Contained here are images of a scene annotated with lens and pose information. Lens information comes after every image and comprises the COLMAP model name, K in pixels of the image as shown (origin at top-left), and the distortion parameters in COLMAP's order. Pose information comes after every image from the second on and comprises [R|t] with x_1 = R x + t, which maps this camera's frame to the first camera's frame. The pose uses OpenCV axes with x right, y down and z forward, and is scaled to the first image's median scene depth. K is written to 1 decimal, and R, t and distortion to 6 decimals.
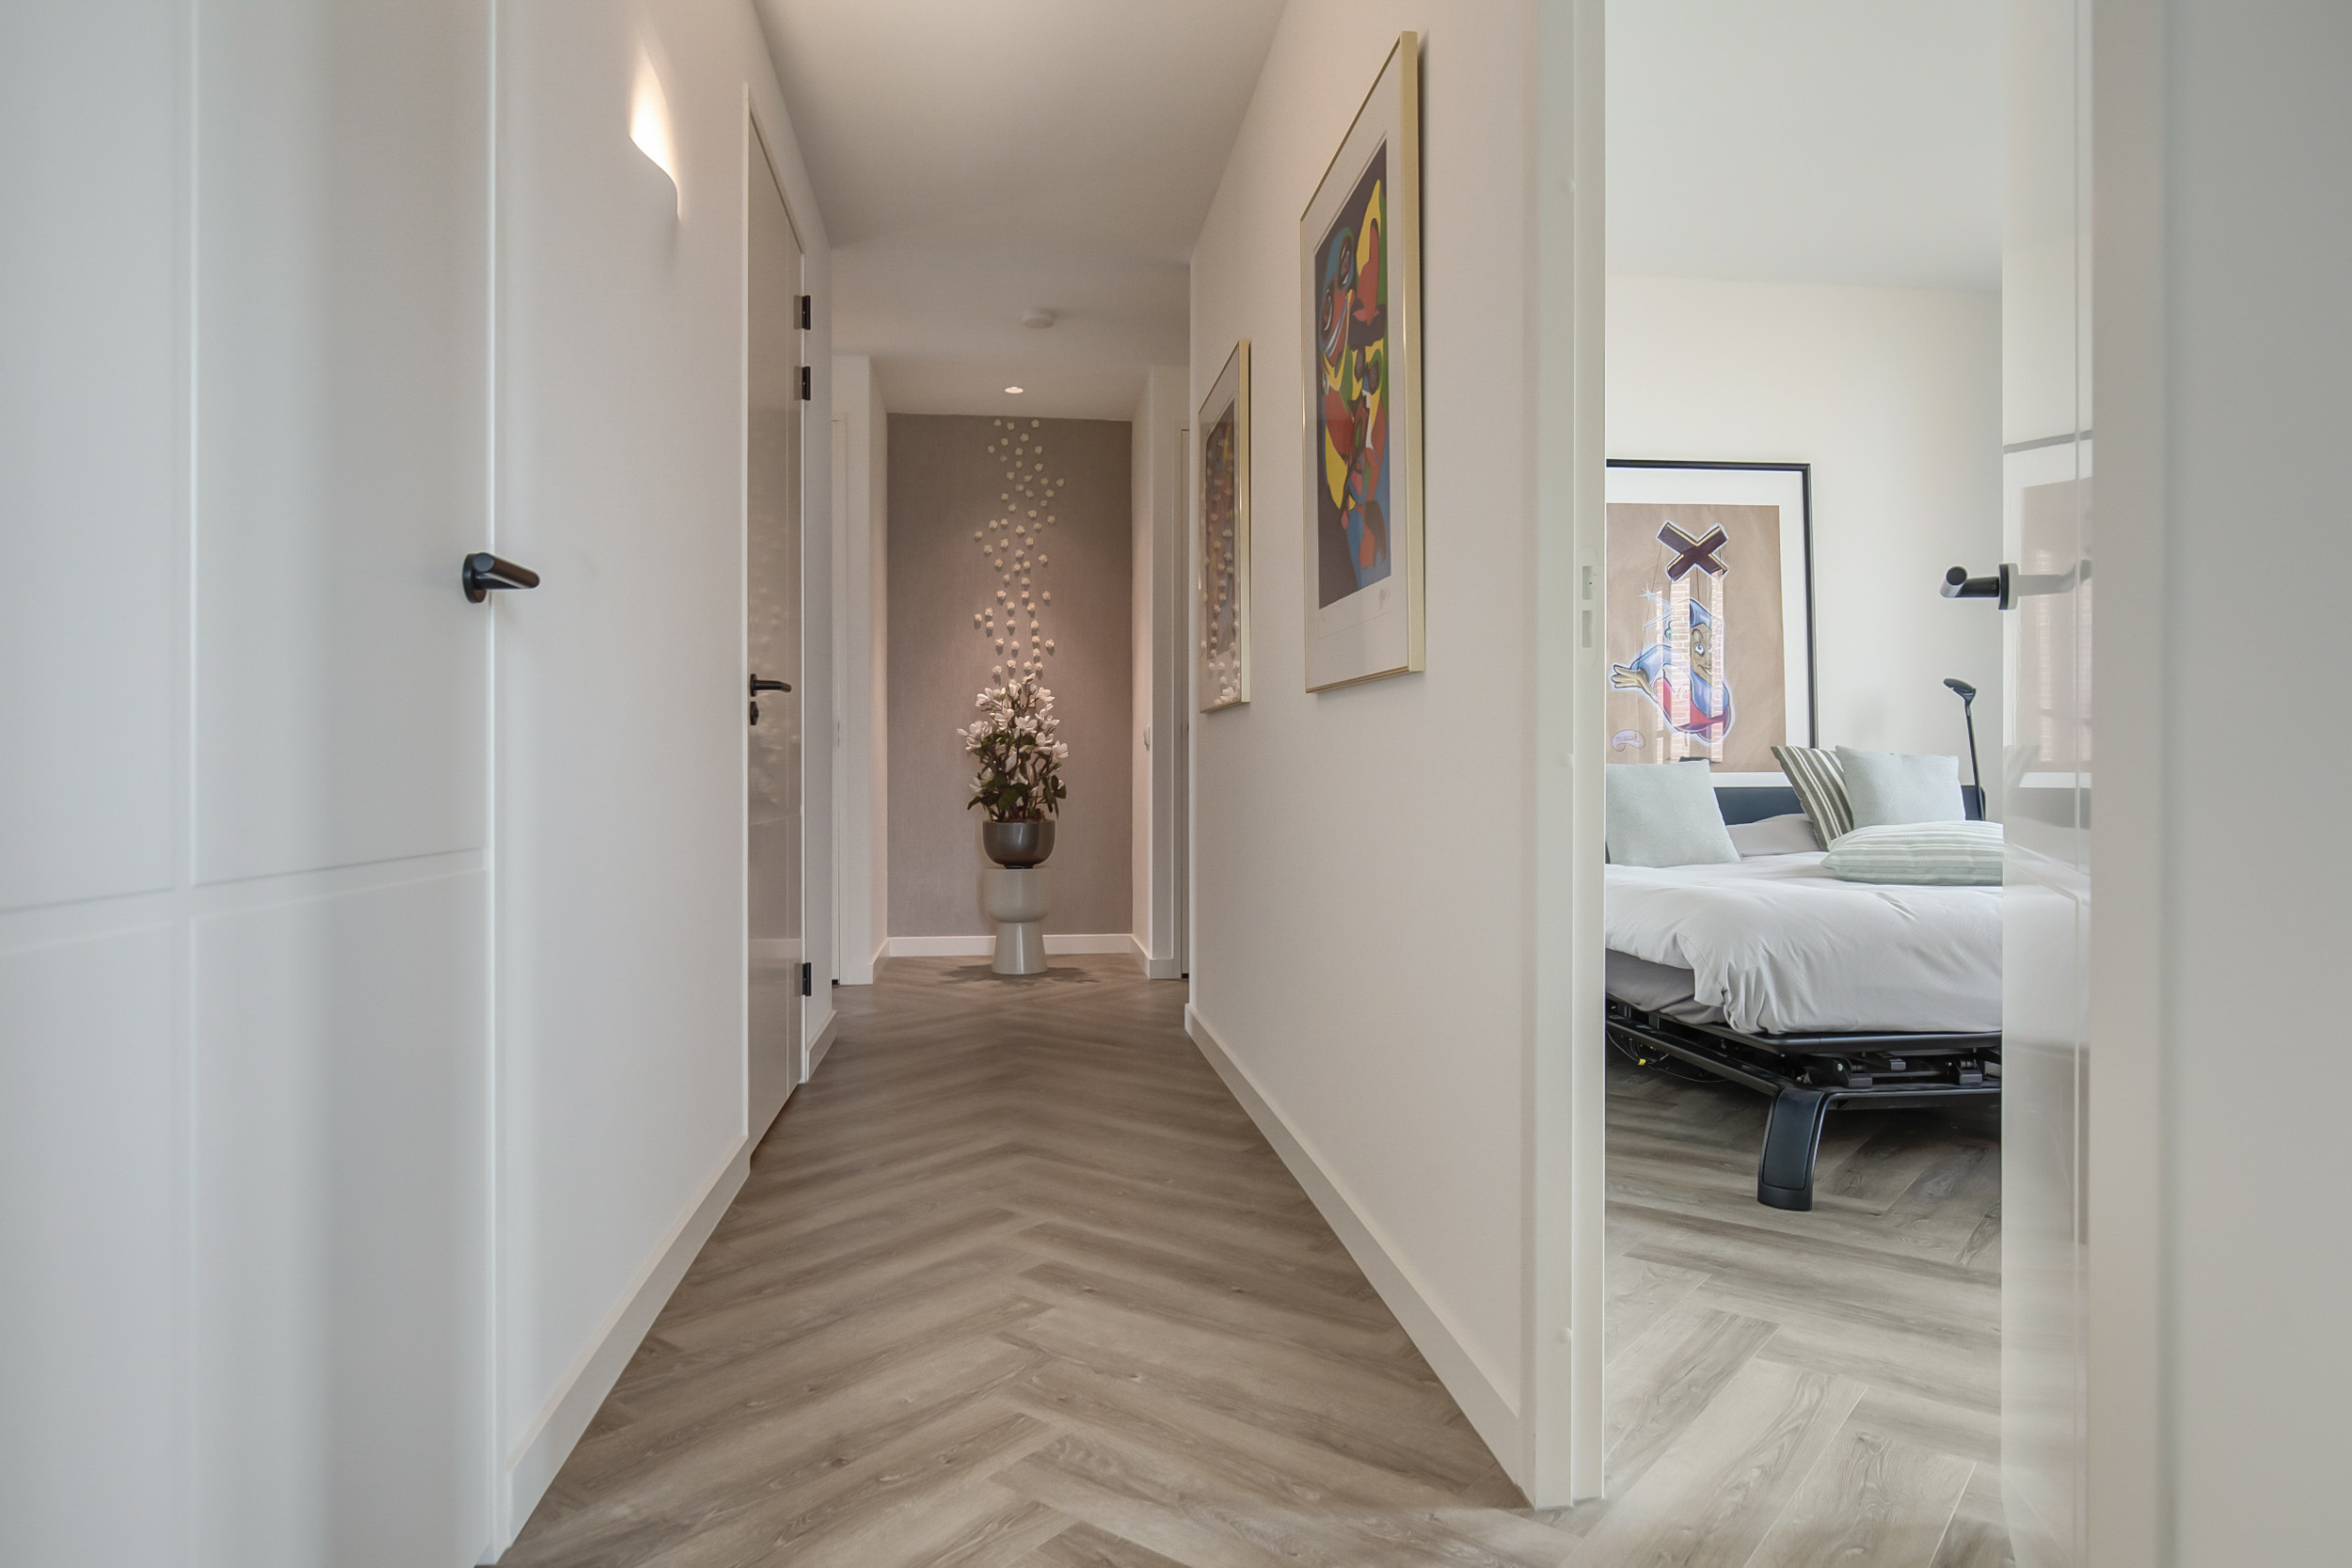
lens RADIAL K [[1419.7, 0, 1162.3], [0, 1419.7, 786.2], [0, 0, 1]] dist [-0.042229, -0.001171]
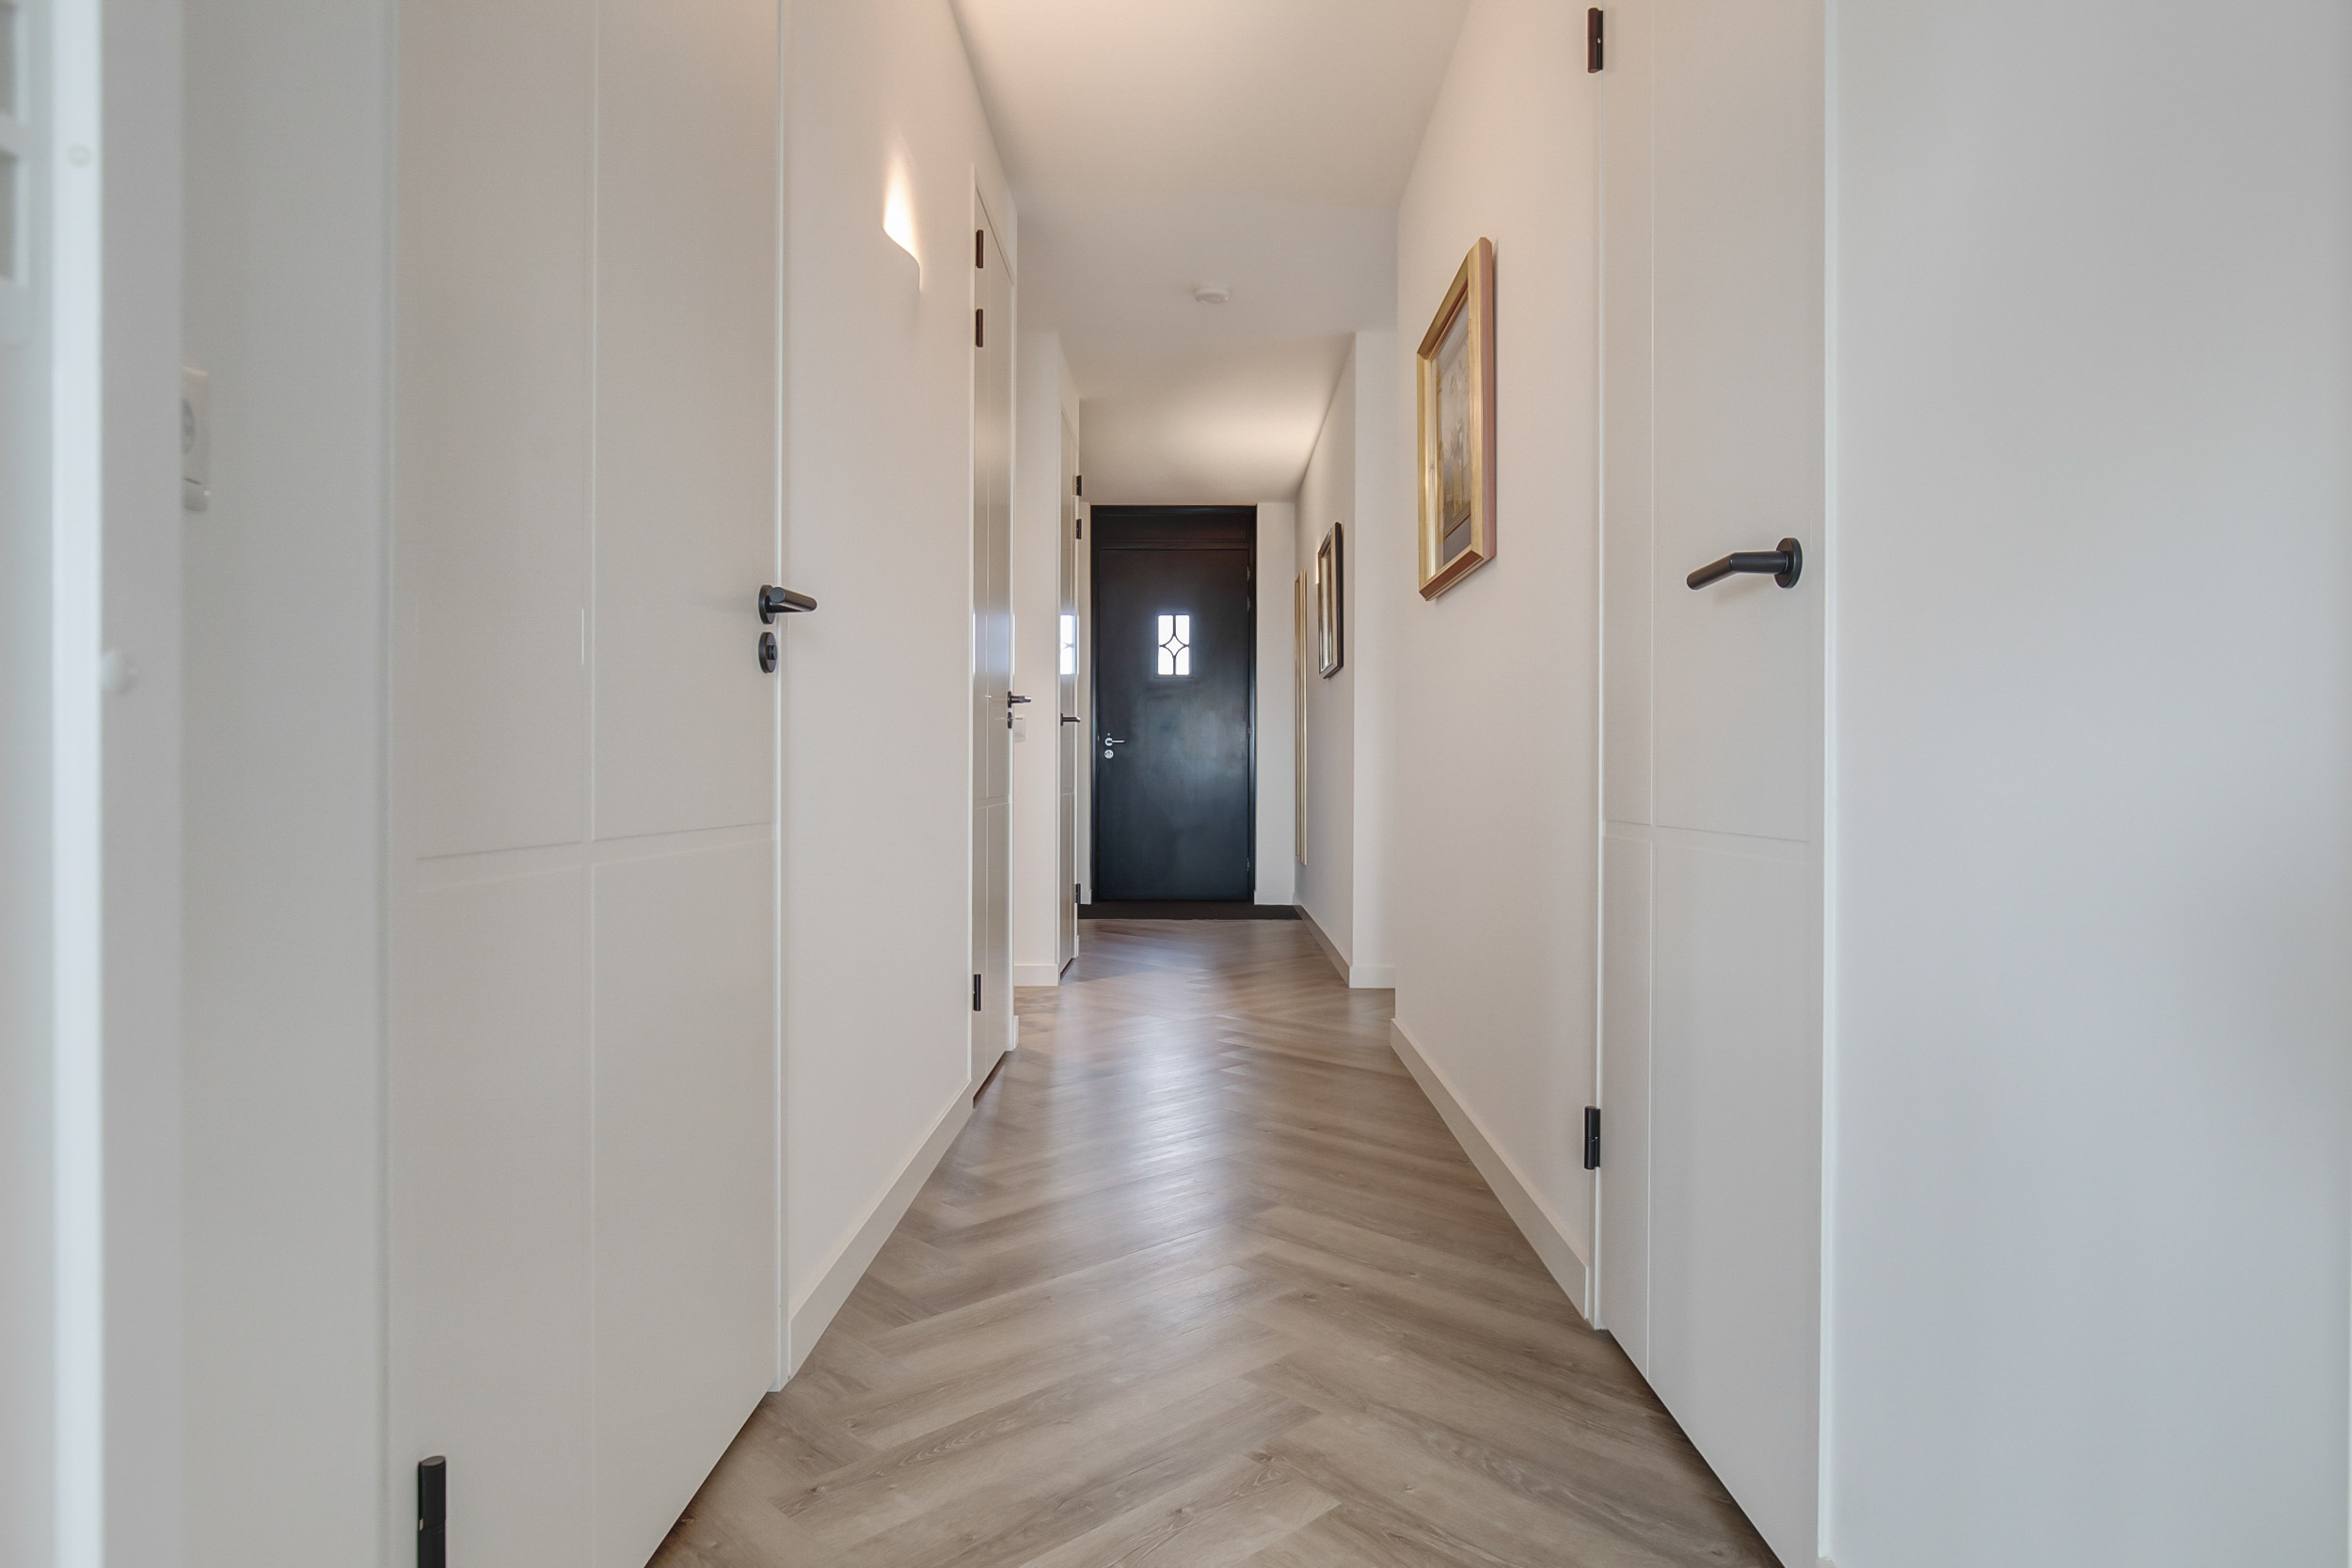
lens RADIAL K [[1419.7, 0, 1170.3], [0, 1419.7, 777.9], [0, 0, 1]] dist [-0.042229, -0.001171]
pose [[0.992015, 0.008124, -0.125859, 0.052768], [-0.008063, 0.999967, 0.000999, 0.001684], [0.125863, 0.000024, 0.992048, -0.502389]]
